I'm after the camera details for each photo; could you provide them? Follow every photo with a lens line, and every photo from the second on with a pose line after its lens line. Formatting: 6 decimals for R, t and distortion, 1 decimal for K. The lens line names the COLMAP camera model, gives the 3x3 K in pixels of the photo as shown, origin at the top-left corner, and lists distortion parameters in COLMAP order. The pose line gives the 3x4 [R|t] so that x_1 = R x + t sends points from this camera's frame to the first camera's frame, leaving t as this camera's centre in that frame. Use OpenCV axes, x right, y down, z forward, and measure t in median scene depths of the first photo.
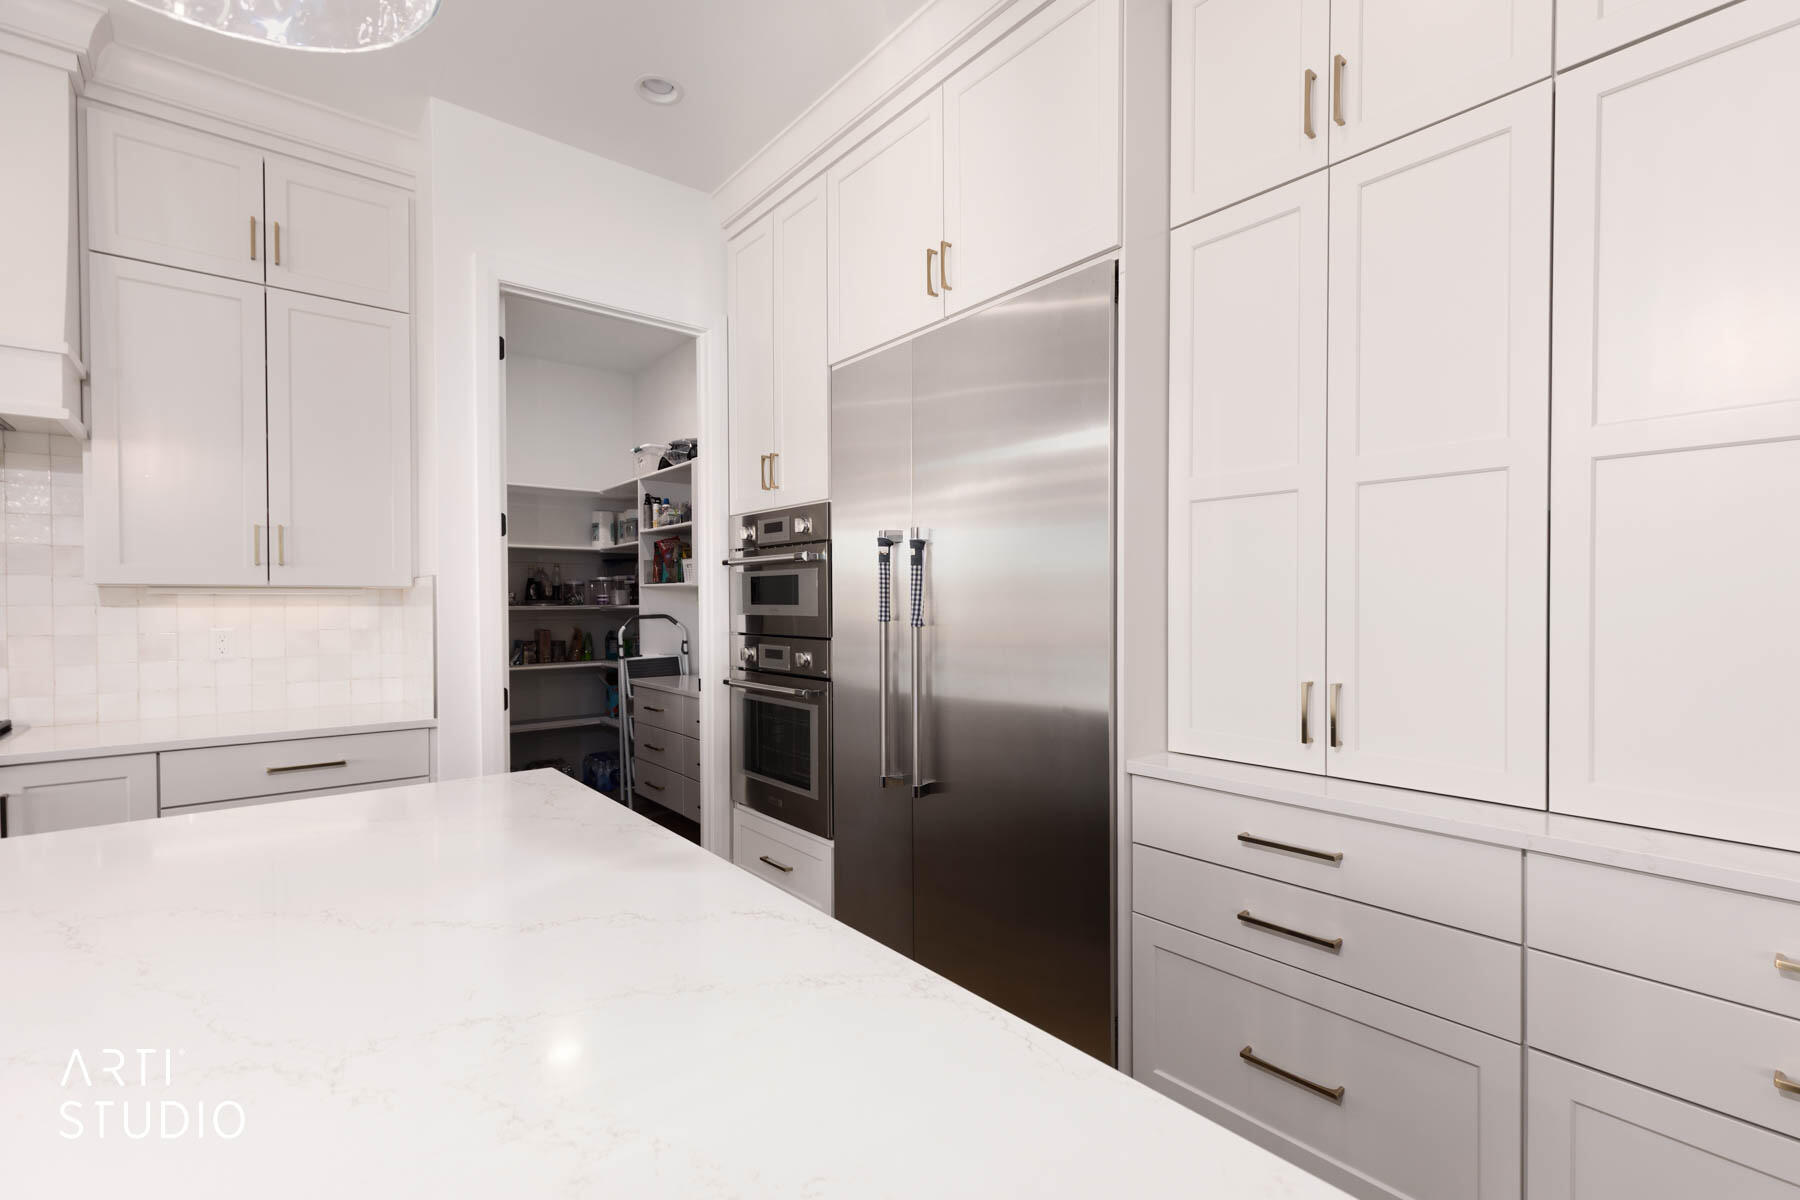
lens RADIAL K [[807.1, 0, 907.8], [0, 807.1, 603.9], [0, 0, 1]] dist [0.014989, -0.004052]
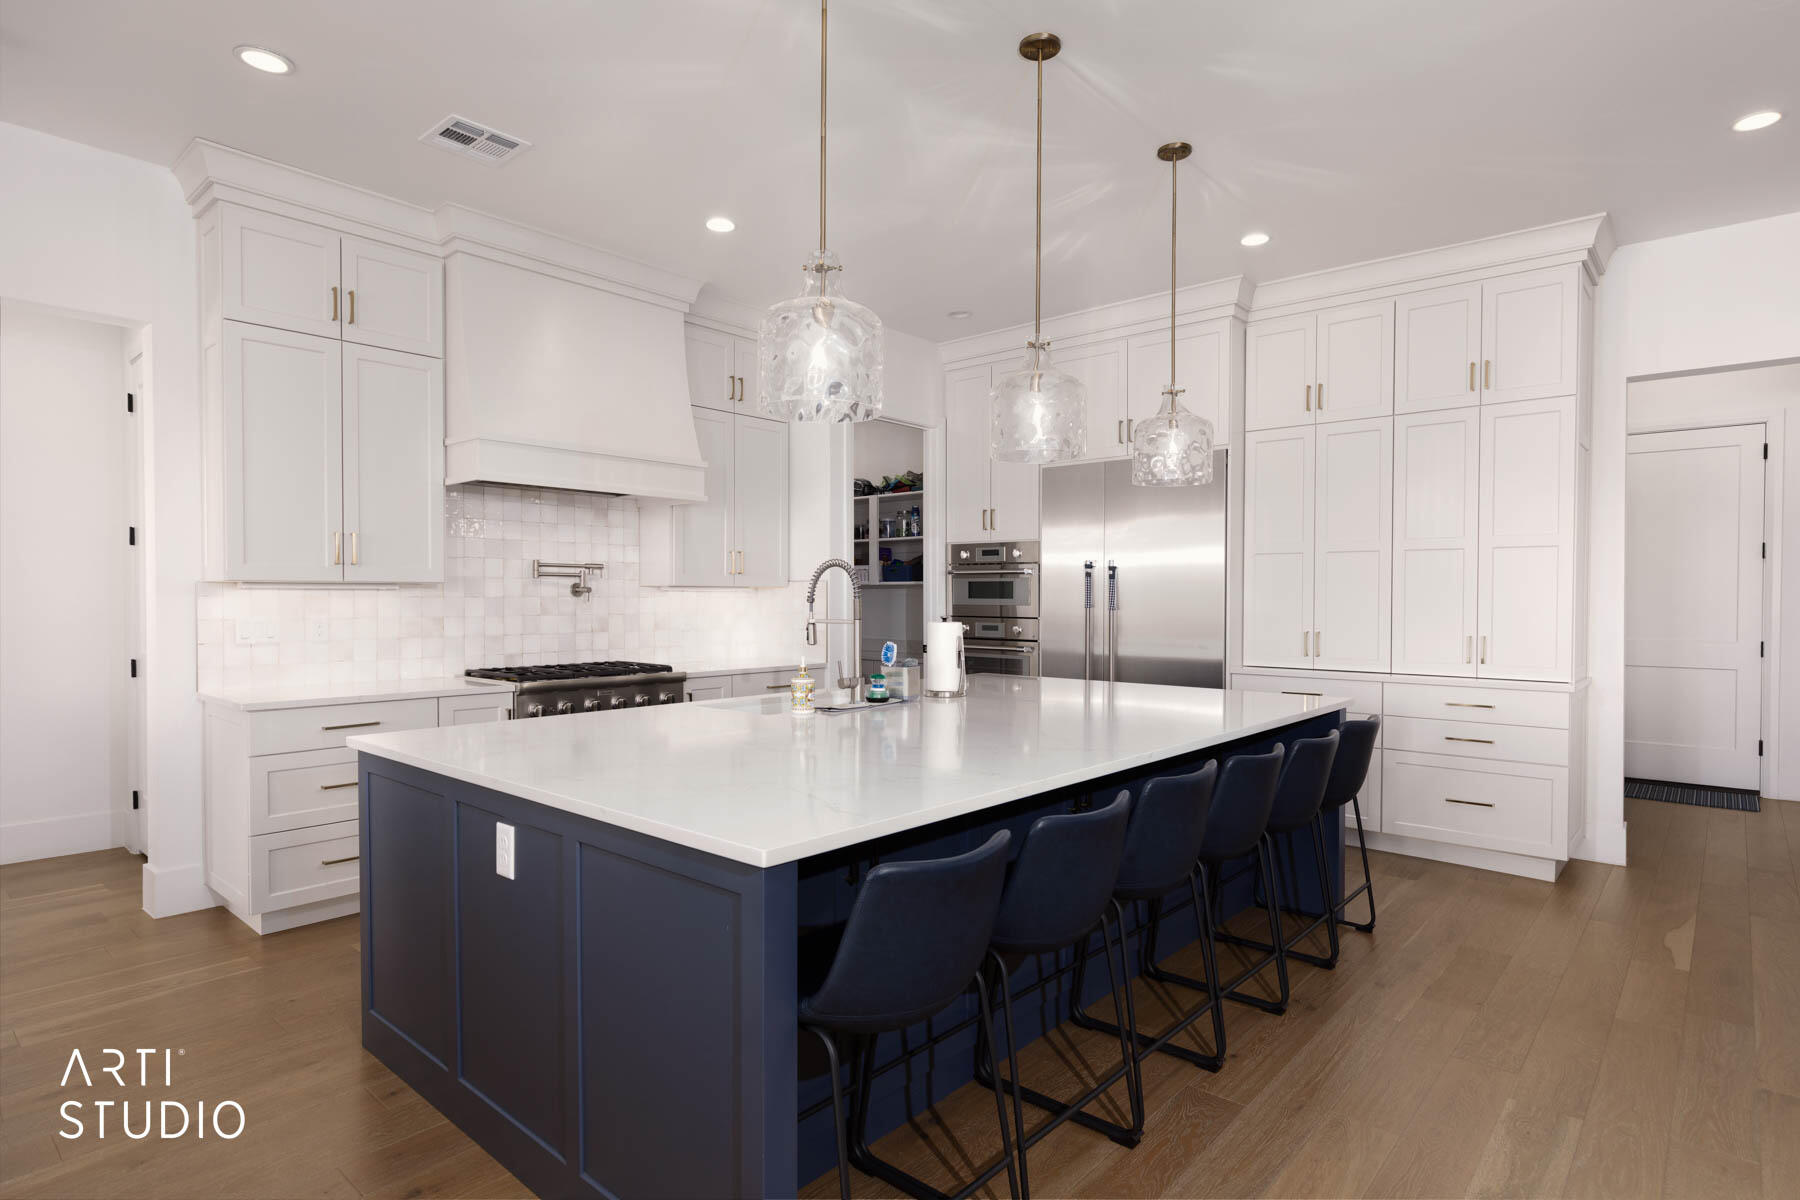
lens RADIAL K [[1004.8, 0, 895.4], [0, 1004.8, 597.5], [0, 0, 1]] dist [0.025731, 0.000965]
pose [[0.985403, 0.001226, 0.170234, -0.757846], [-0.001968, 0.999989, 0.004192, -0.010151], [-0.170227, -0.004466, 0.985395, -1.087809]]
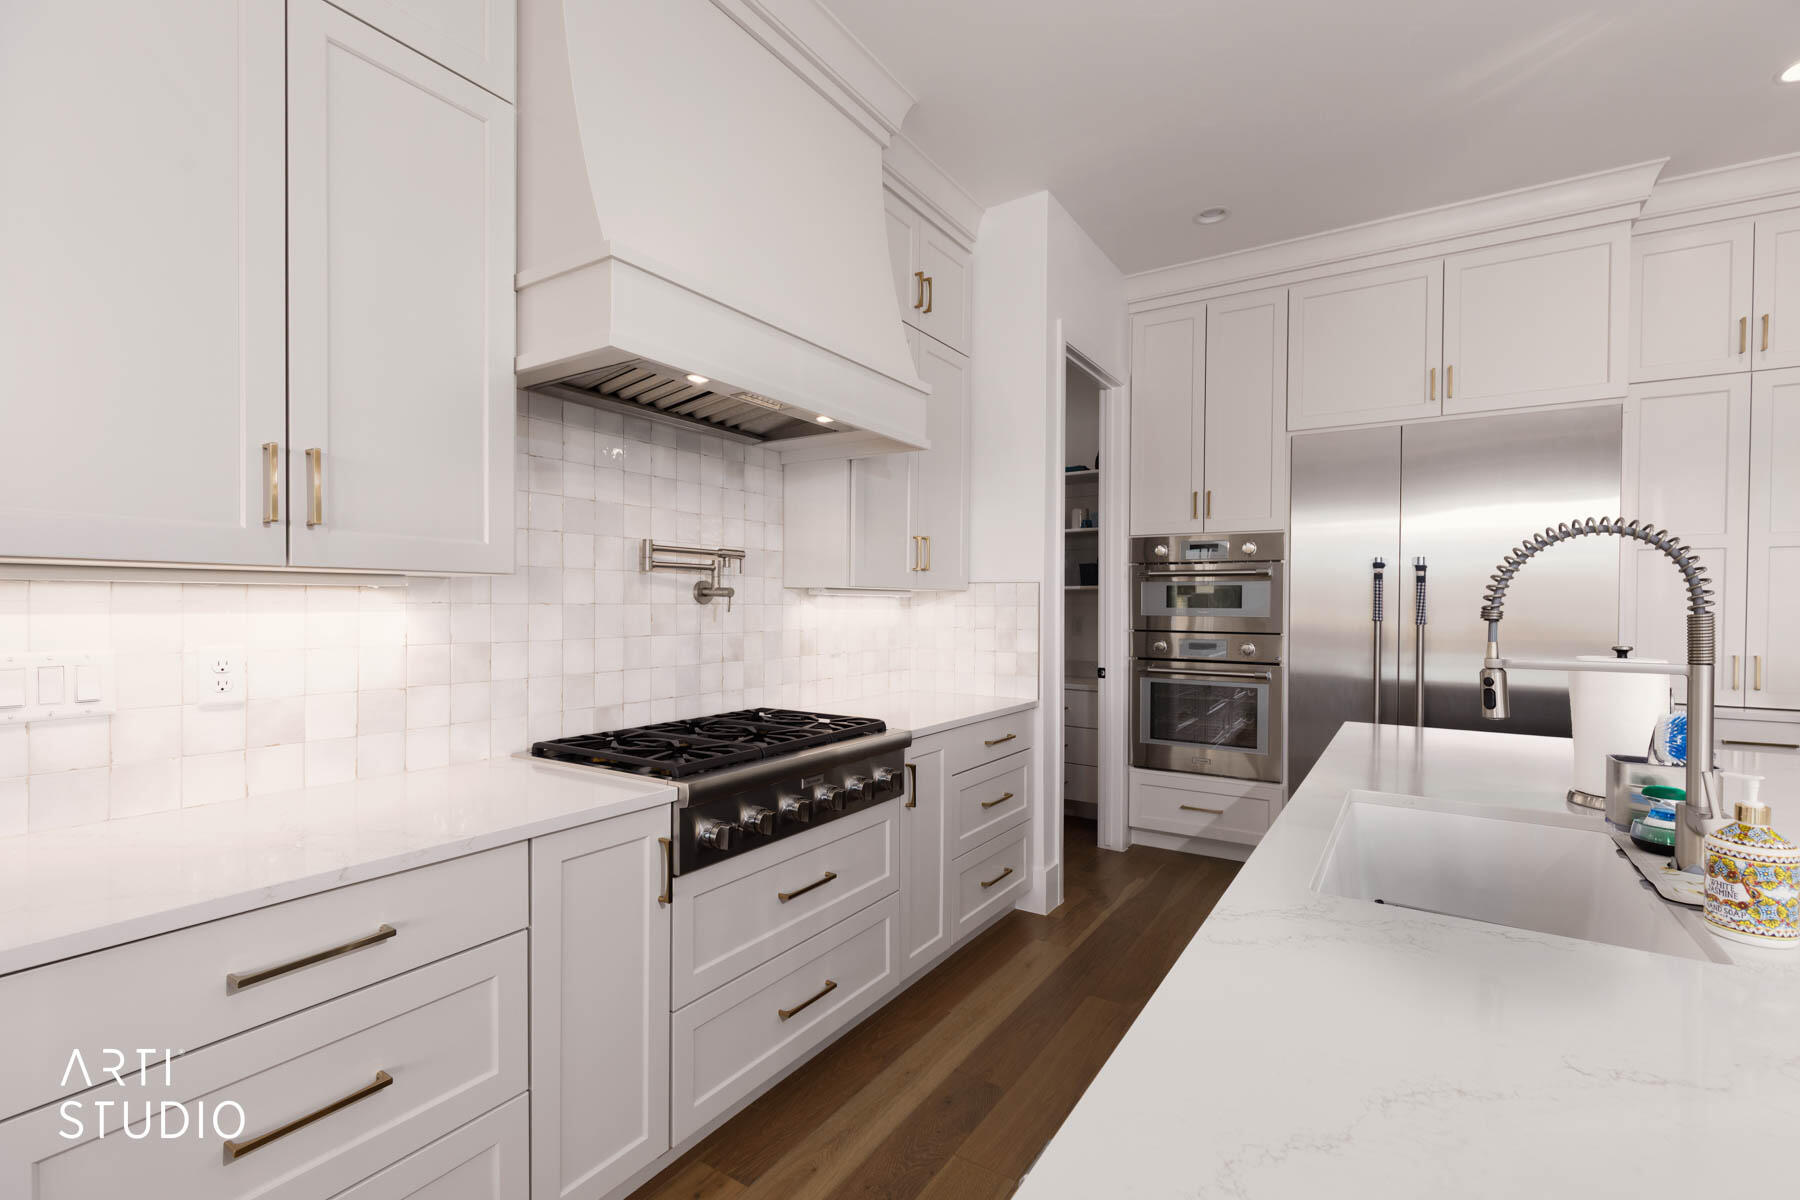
lens RADIAL K [[807.1, 0, 888.1], [0, 807.1, 605.8], [0, 0, 1]] dist [0.014989, -0.004052]
pose [[0.944060, 0.004078, 0.329748, -1.126519], [-0.006220, 0.999966, 0.005442, -0.006972], [-0.329715, -0.007189, 0.944053, -0.056048]]
